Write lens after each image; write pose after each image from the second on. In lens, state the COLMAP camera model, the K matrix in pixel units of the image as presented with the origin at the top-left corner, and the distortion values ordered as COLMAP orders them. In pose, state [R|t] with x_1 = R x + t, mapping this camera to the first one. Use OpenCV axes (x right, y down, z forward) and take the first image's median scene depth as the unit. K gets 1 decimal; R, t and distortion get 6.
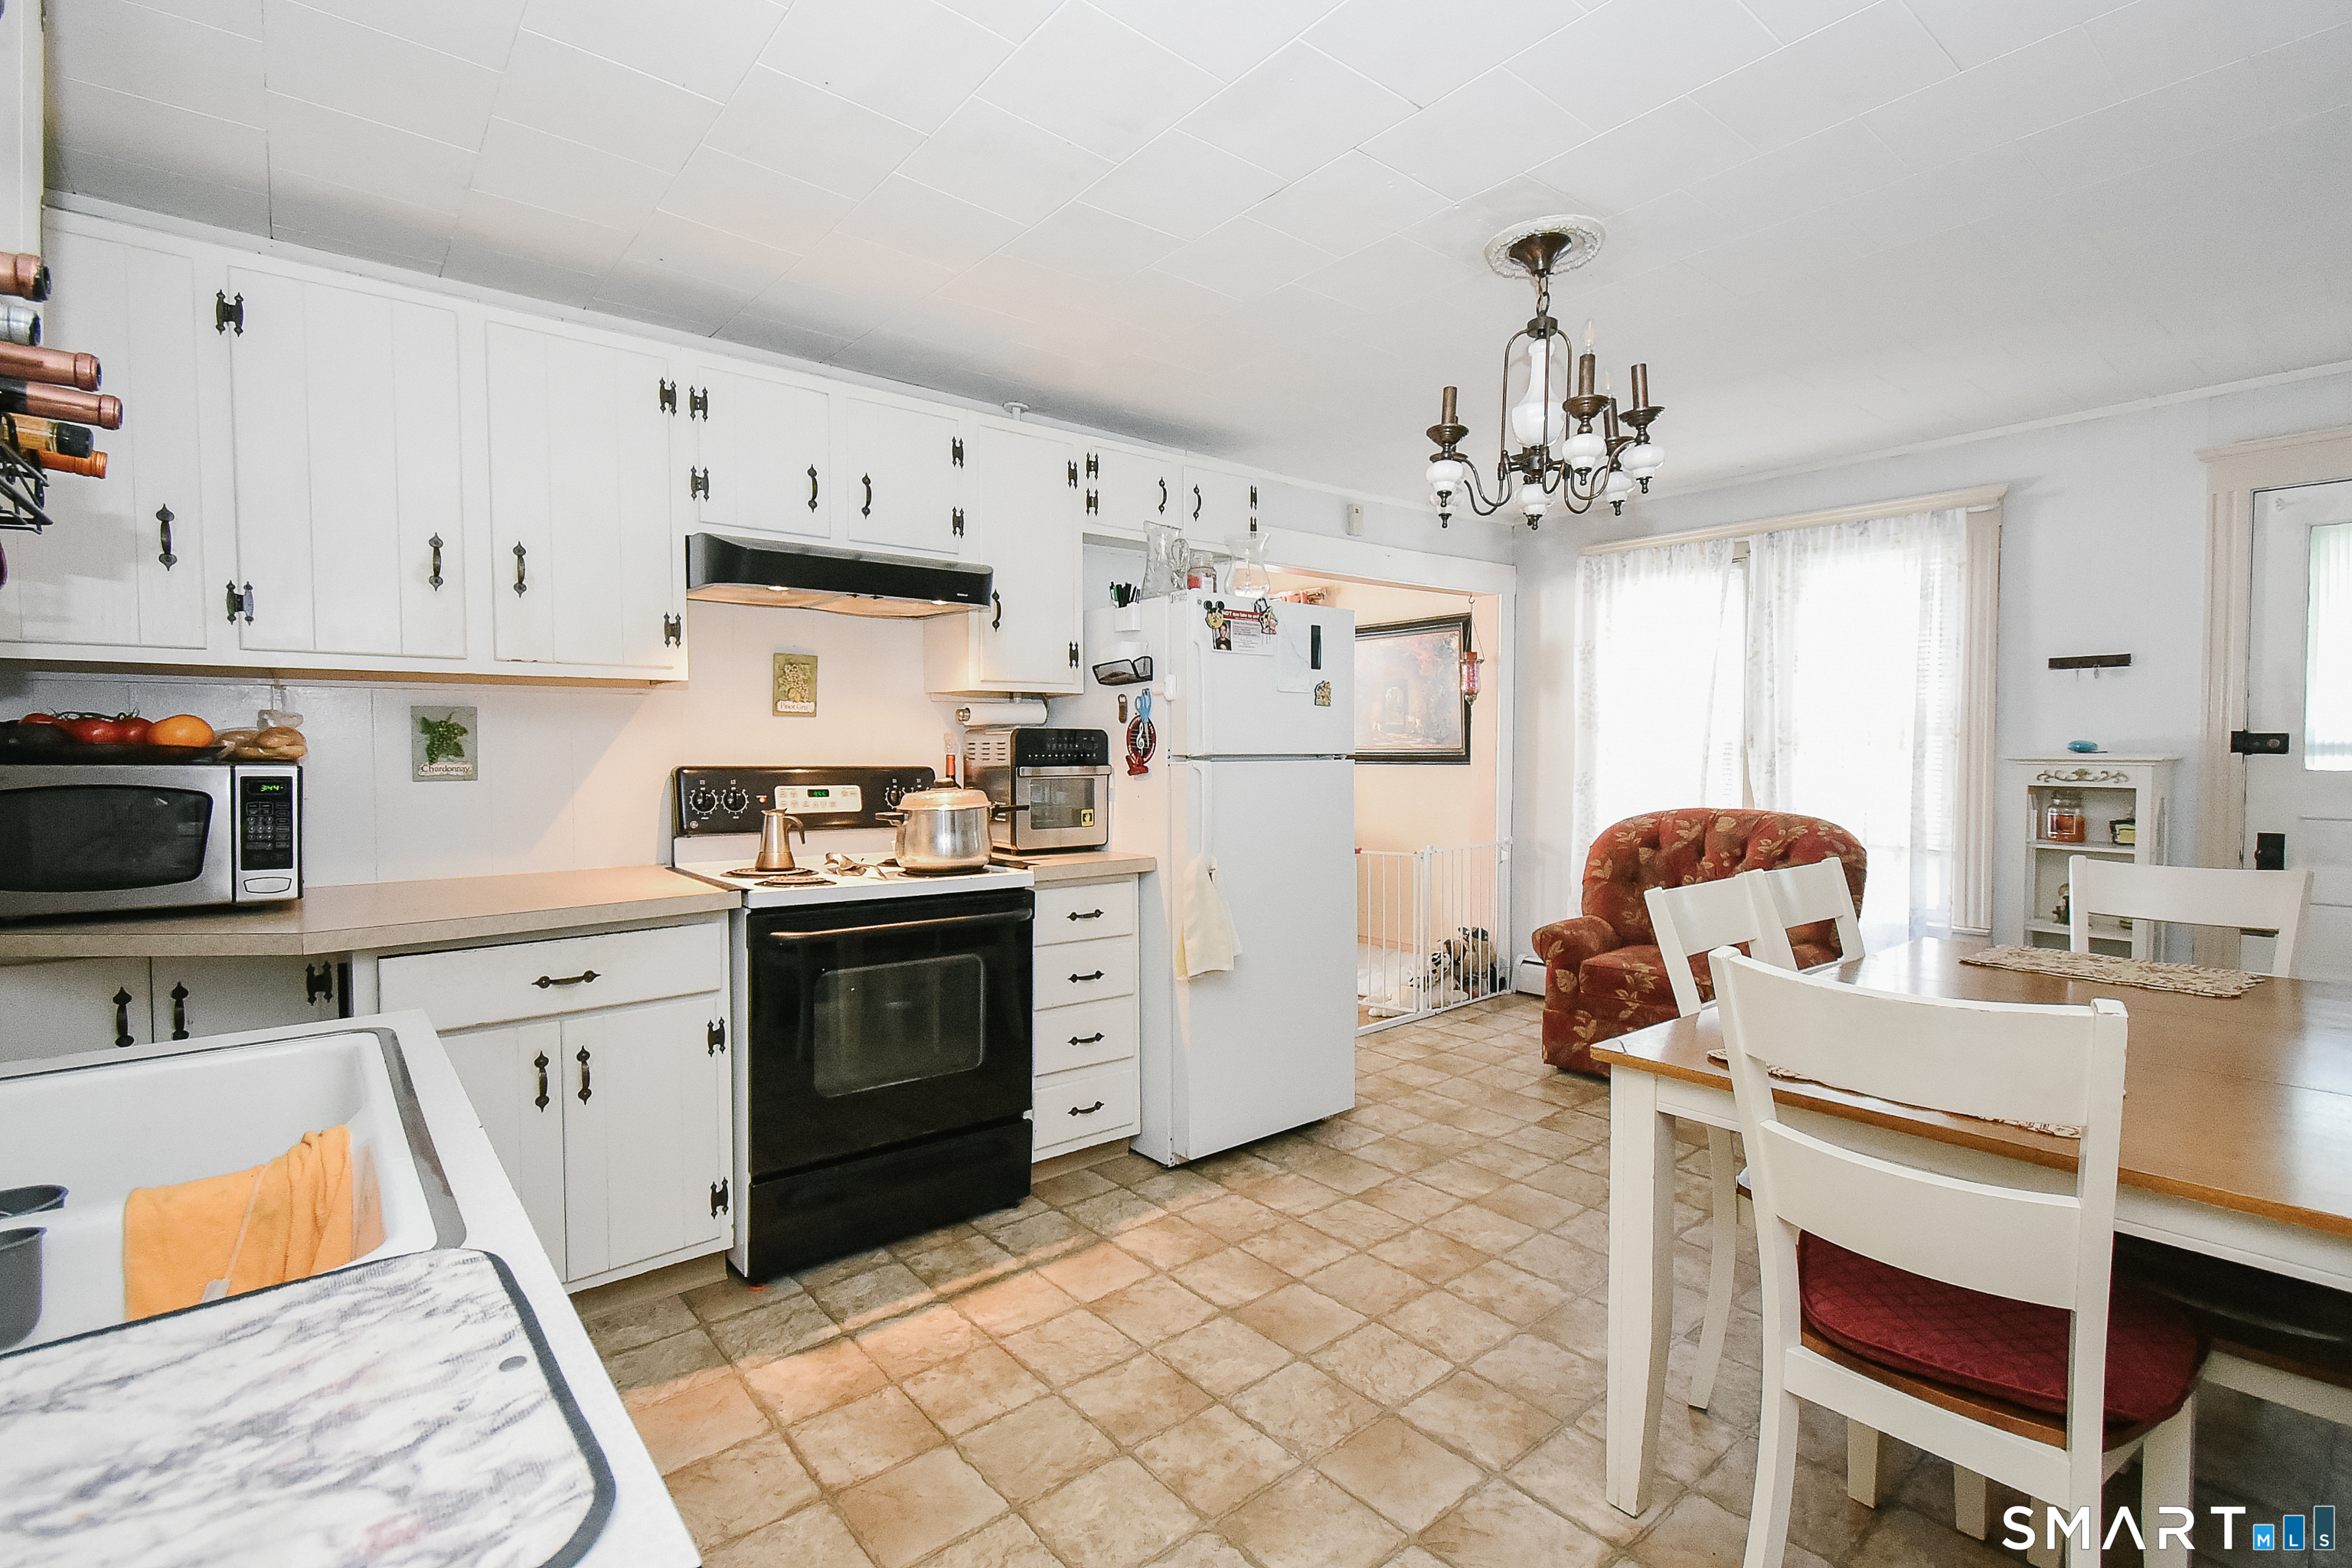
lens RADIAL K [[1057.9, 0, 1140.1], [0, 1057.9, 790.8], [0, 0, 1]] dist [0.003690, -0.001295]
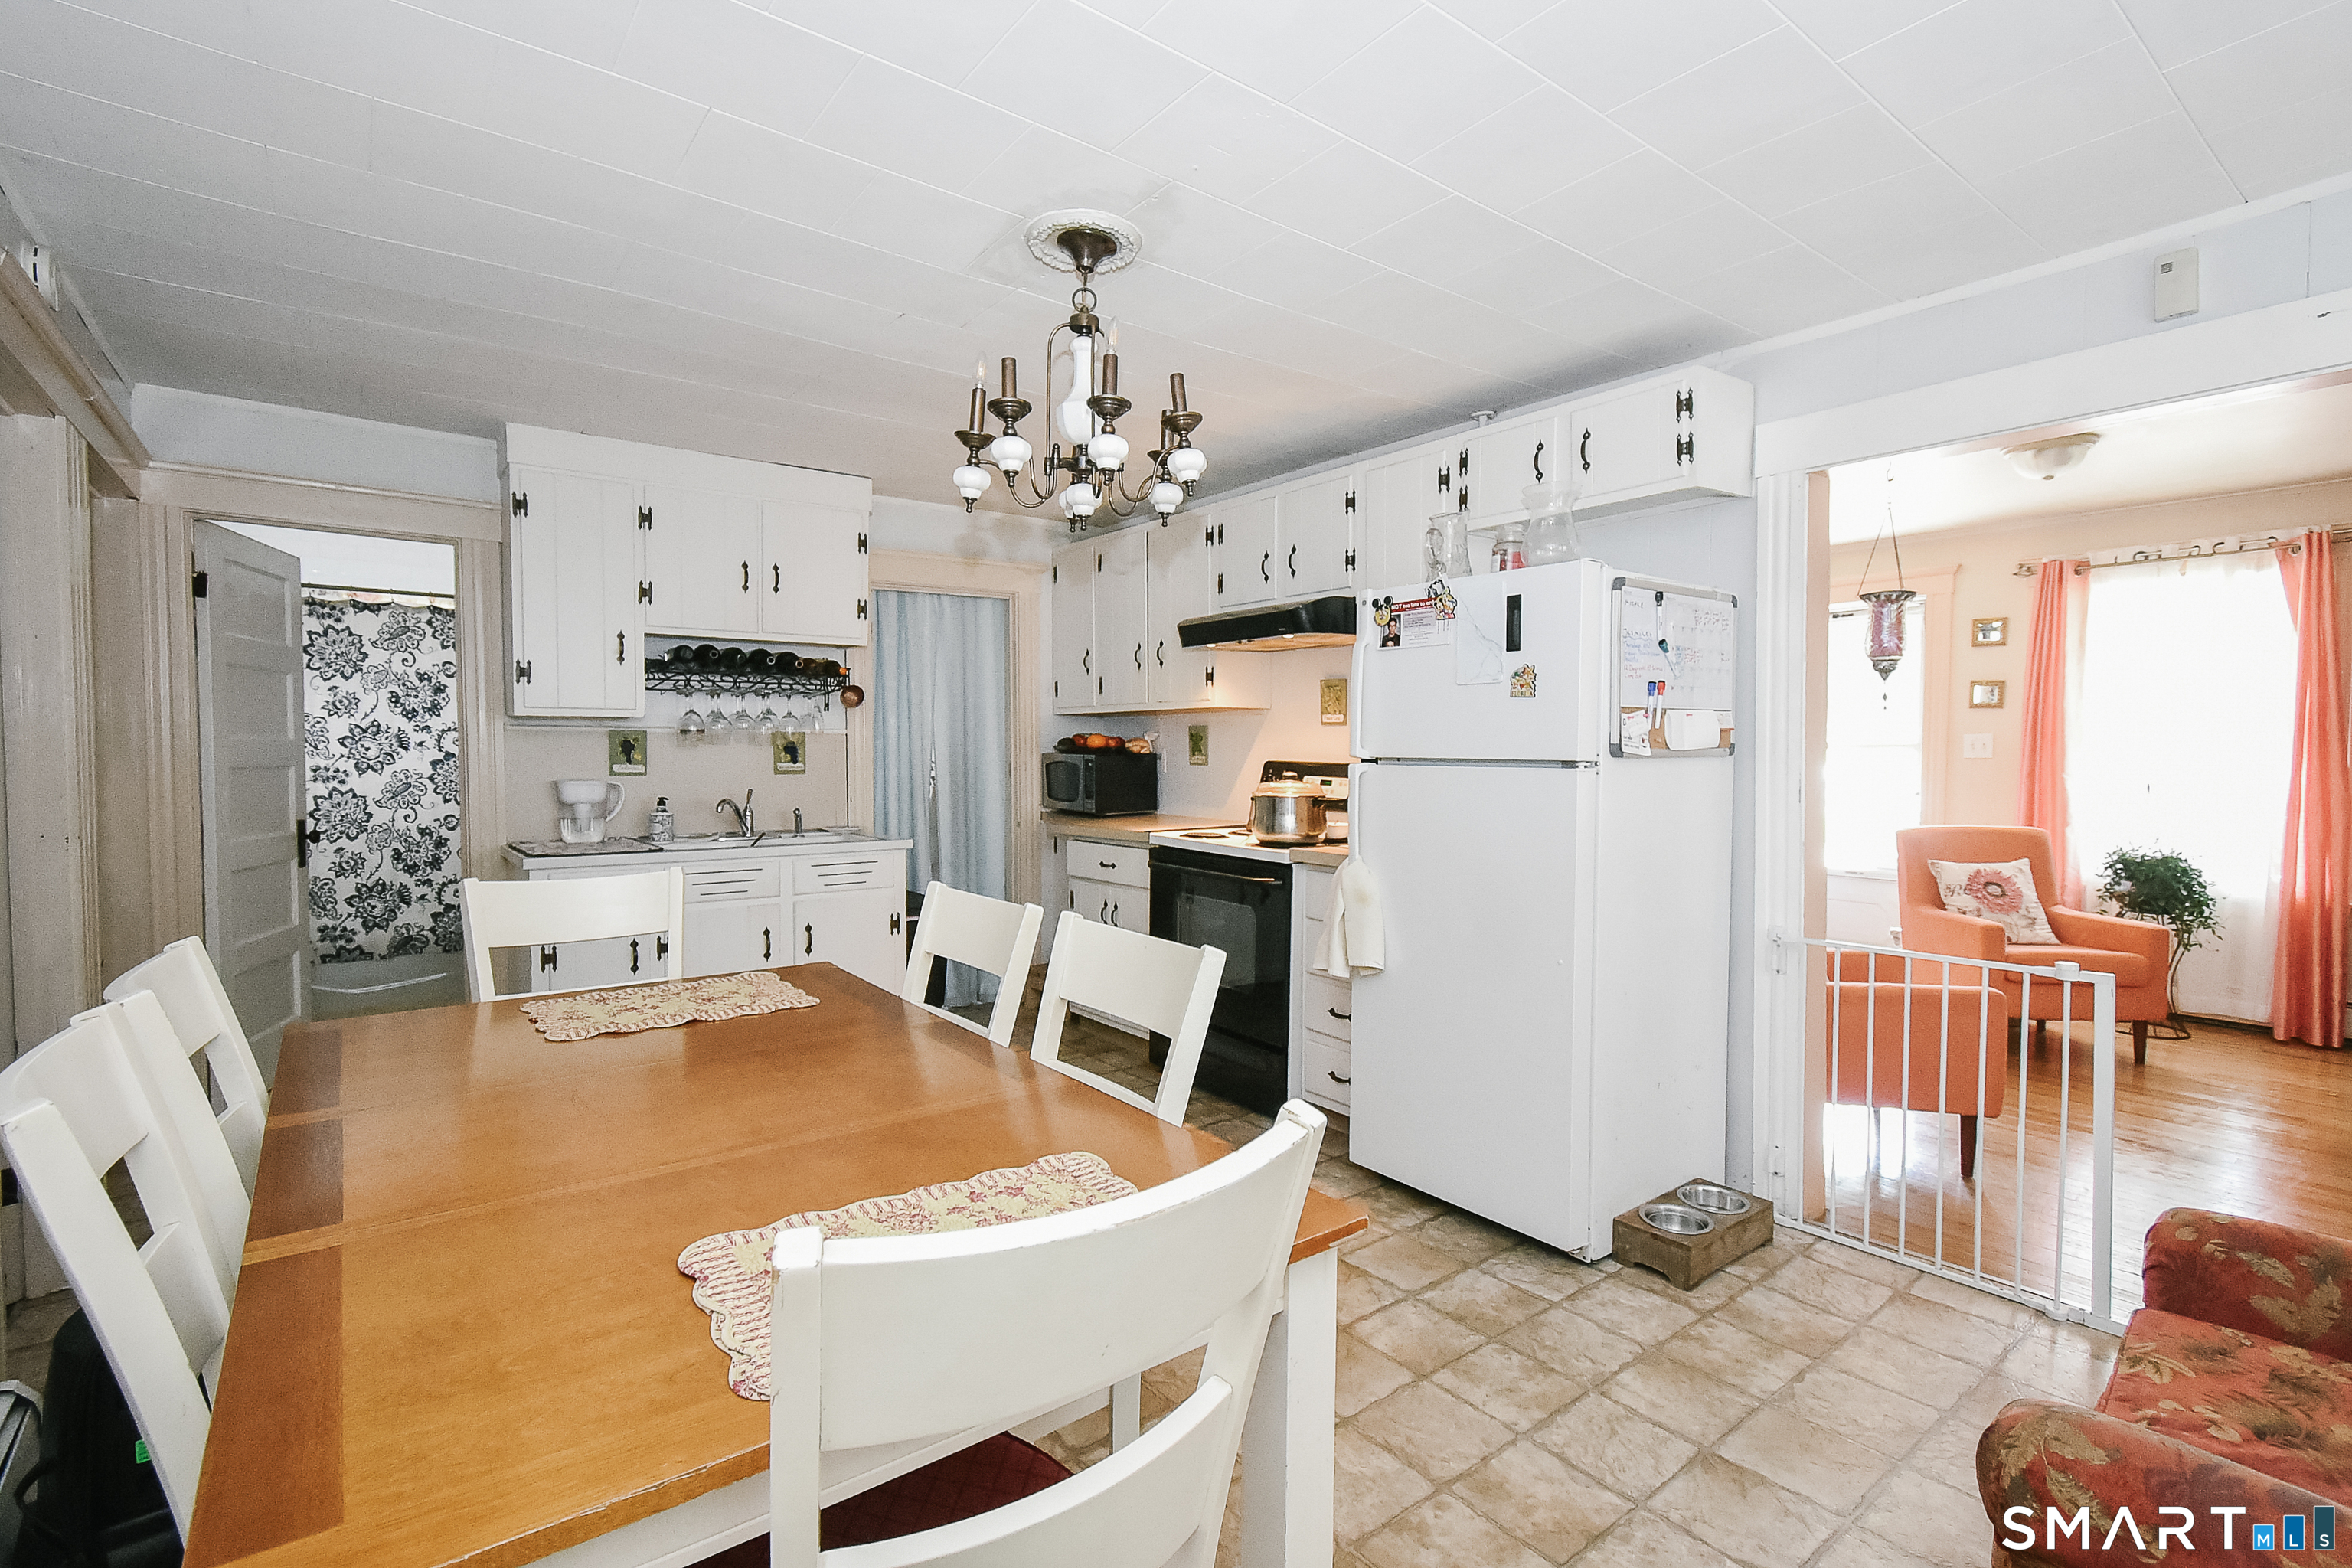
lens RADIAL K [[1057.9, 0, 1180.4], [0, 1057.9, 765.4], [0, 0, 1]] dist [0.003690, -0.001295]
pose [[-0.000973, 0.019523, -0.999809, 0.981942], [-0.043360, 0.998868, 0.019546, -0.035221], [0.999059, 0.043371, -0.000125, 0.778365]]
